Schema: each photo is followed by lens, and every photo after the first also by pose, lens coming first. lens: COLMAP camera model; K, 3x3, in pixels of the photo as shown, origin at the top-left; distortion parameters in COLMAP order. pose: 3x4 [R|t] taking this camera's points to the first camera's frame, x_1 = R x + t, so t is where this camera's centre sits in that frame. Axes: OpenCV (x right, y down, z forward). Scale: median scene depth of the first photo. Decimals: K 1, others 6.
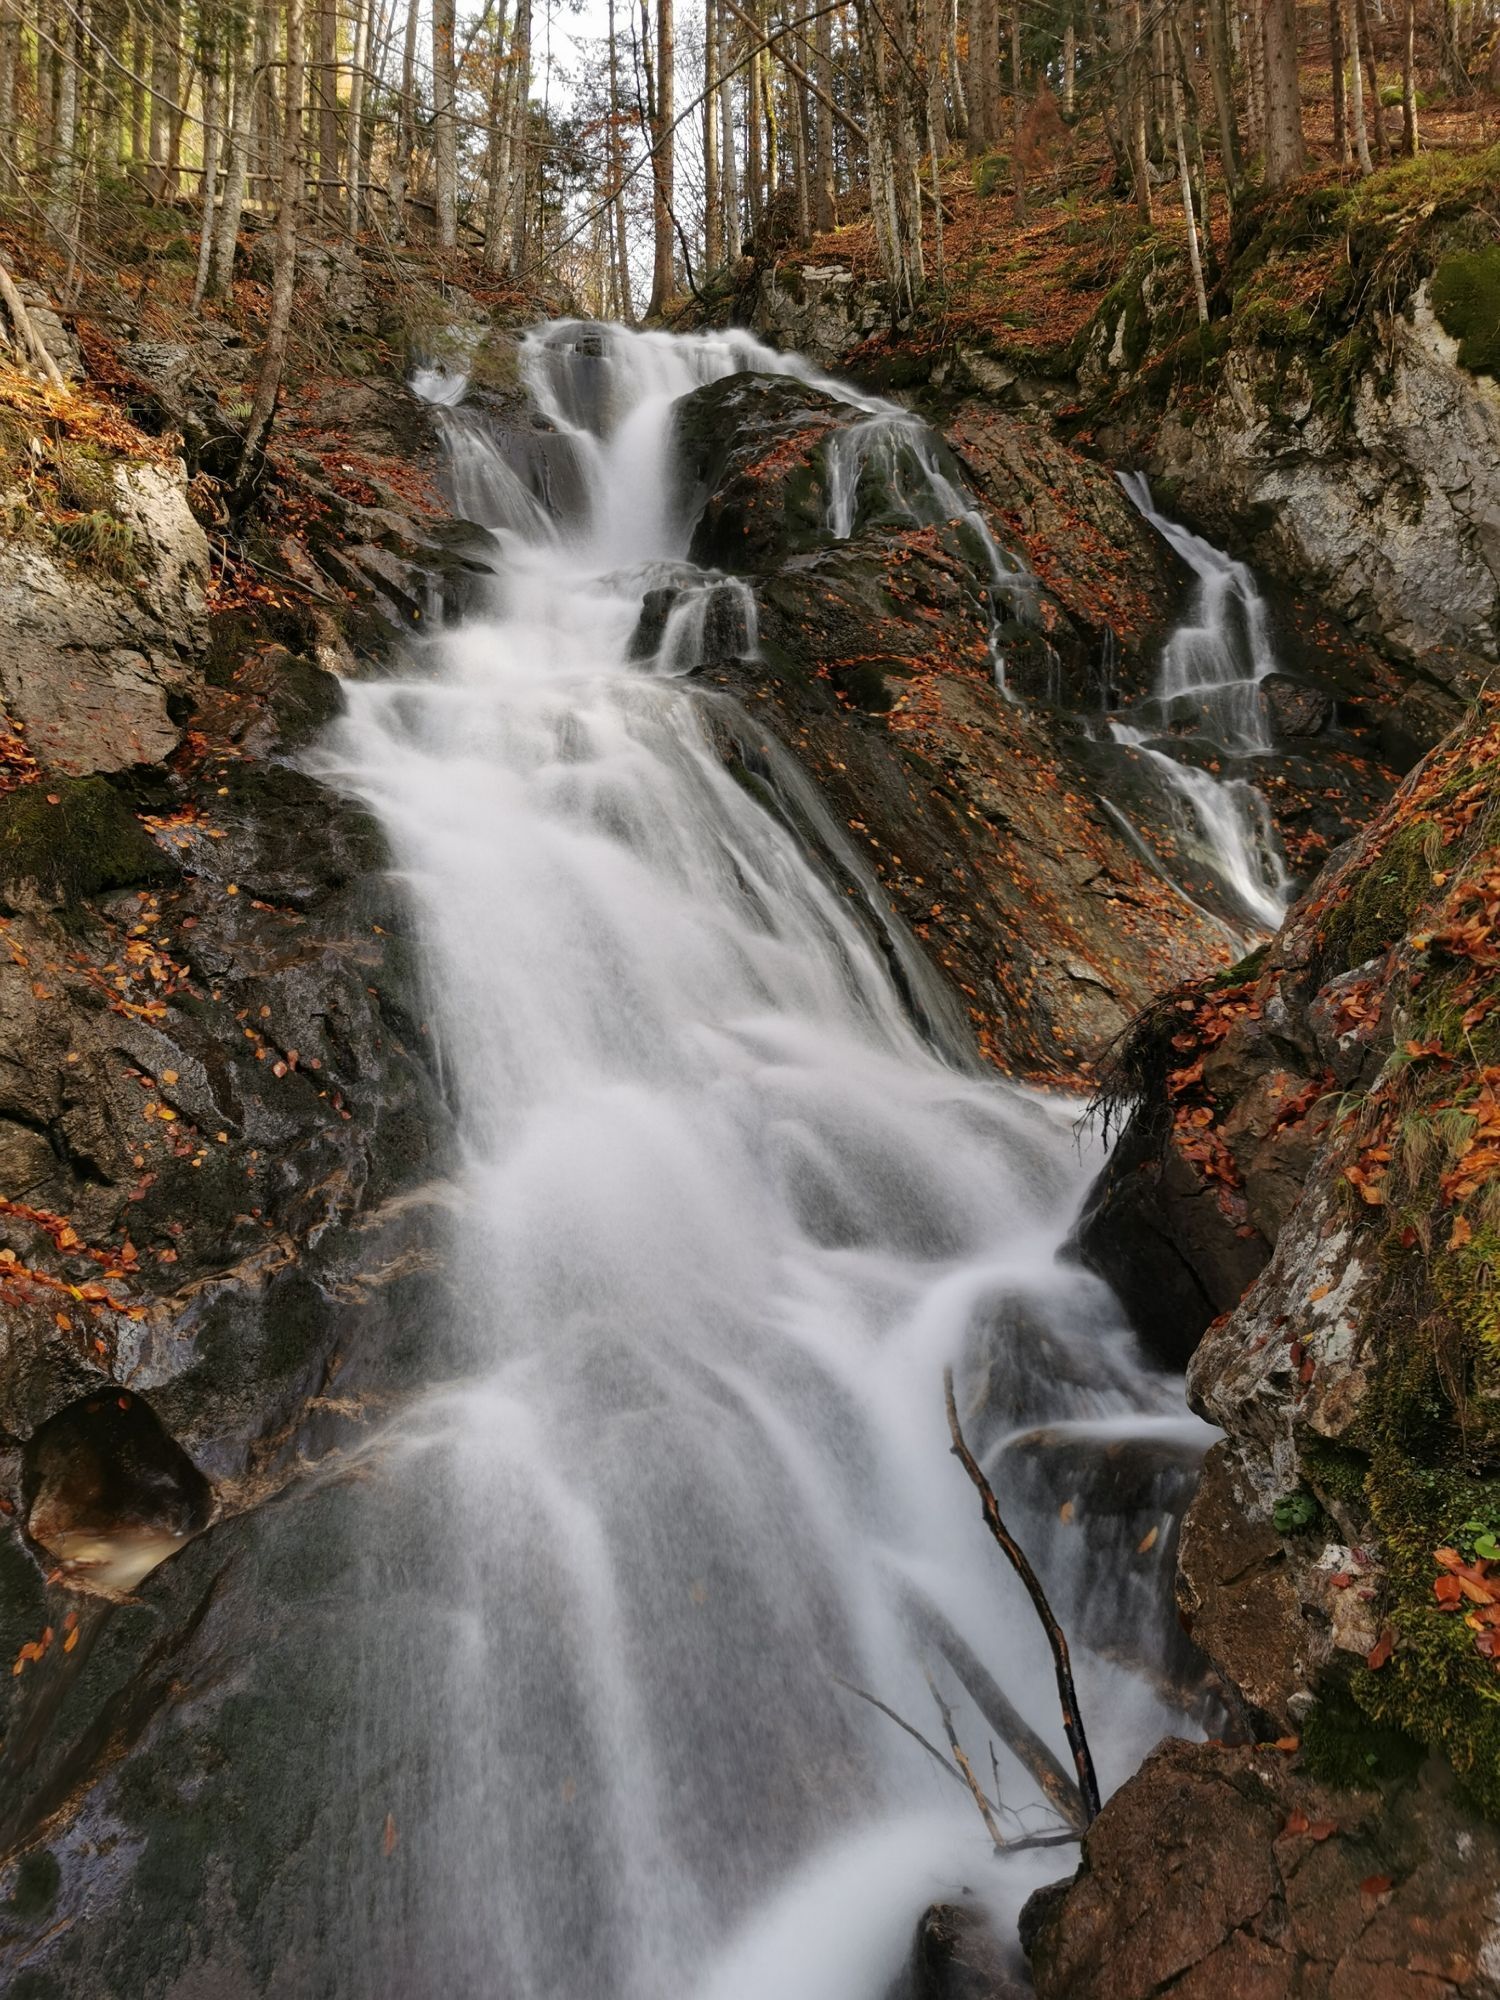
lens RADIAL K [[1668.0, 0, 743.8], [0, 1668.0, 1011.5], [0, 0, 1]] dist [0.052174, -0.007889]
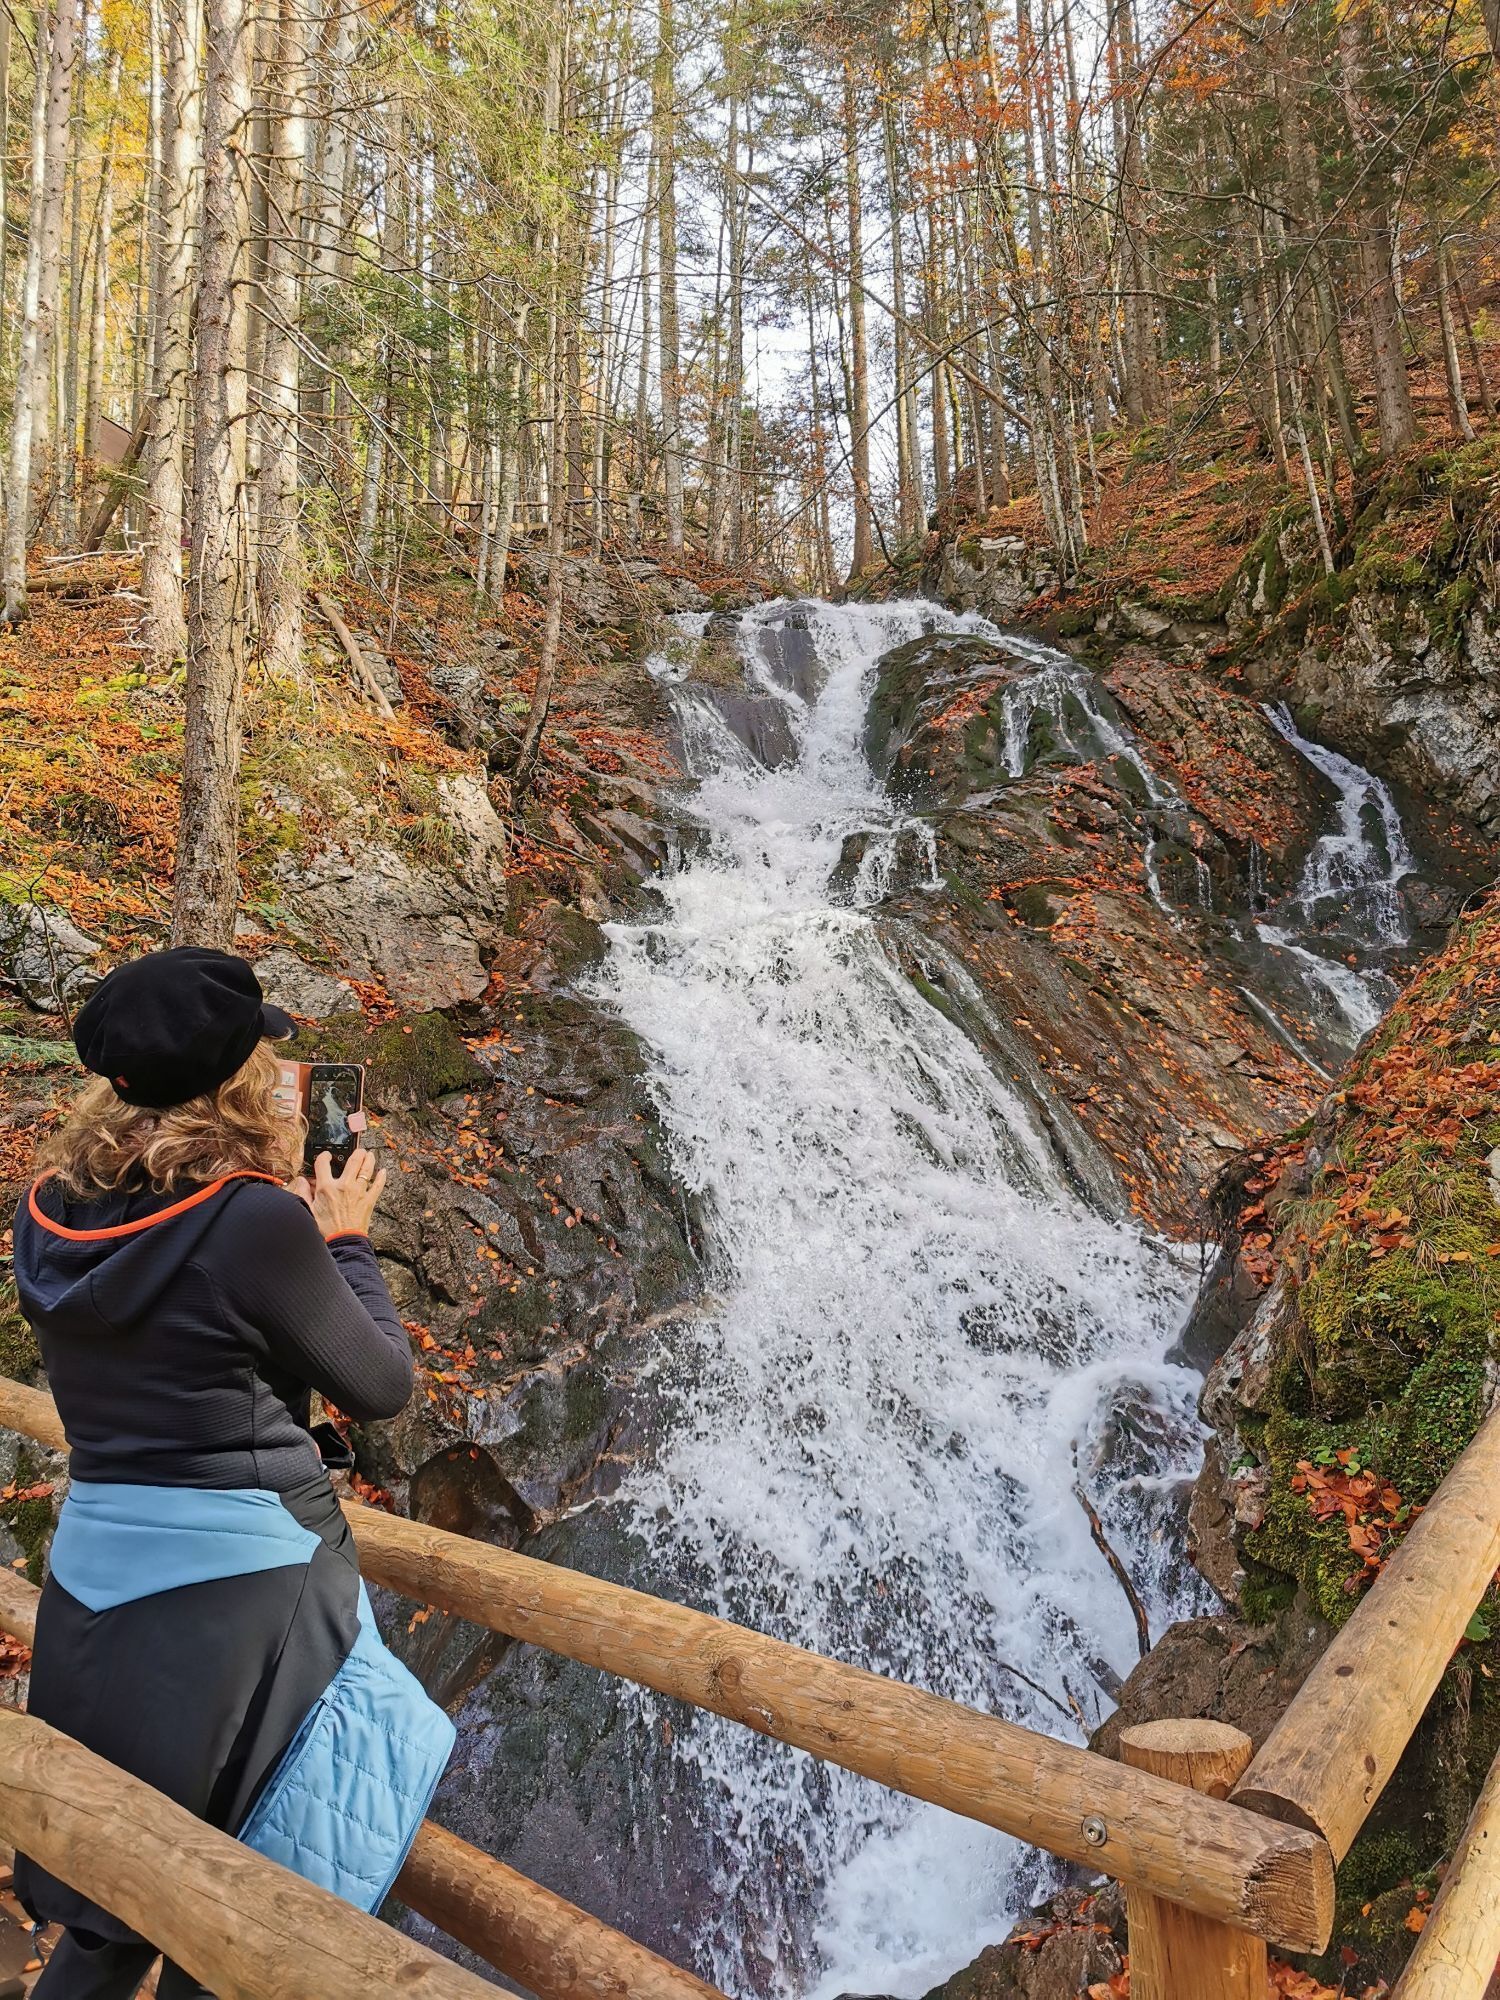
lens RADIAL K [[1668.0, 0, 743.8], [0, 1668.0, 1011.5], [0, 0, 1]] dist [0.052174, -0.007889]
pose [[0.990274, -0.037207, -0.134067, 0.028366], [0.021210, 0.992688, -0.118827, 0.016797], [0.137508, 0.114827, 0.983822, -0.188109]]
